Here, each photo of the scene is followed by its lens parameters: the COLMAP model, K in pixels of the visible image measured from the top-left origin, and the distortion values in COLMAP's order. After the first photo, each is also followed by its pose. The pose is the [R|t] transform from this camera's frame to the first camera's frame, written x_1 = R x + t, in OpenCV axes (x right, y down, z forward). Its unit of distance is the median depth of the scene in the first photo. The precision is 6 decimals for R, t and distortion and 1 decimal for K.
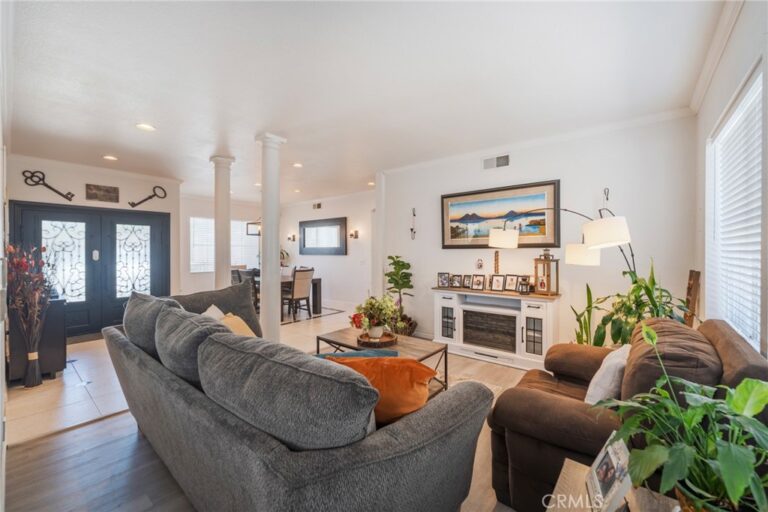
lens RADIAL K [[310.1, 0, 386.9], [0, 310.1, 252.4], [0, 0, 1]] dist [-0.000039, -0.000204]
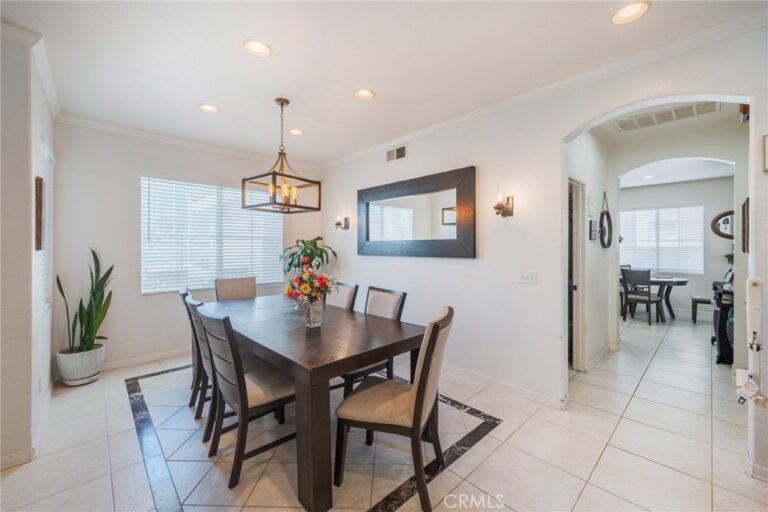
lens RADIAL K [[310.1, 0, 383.0], [0, 310.1, 252.0], [0, 0, 1]] dist [-0.000039, -0.000204]
pose [[0.991052, 0.001877, -0.133464, -0.173398], [-0.000409, 0.999939, 0.011022, -0.003684], [0.133476, -0.010869, 0.990992, 0.499335]]
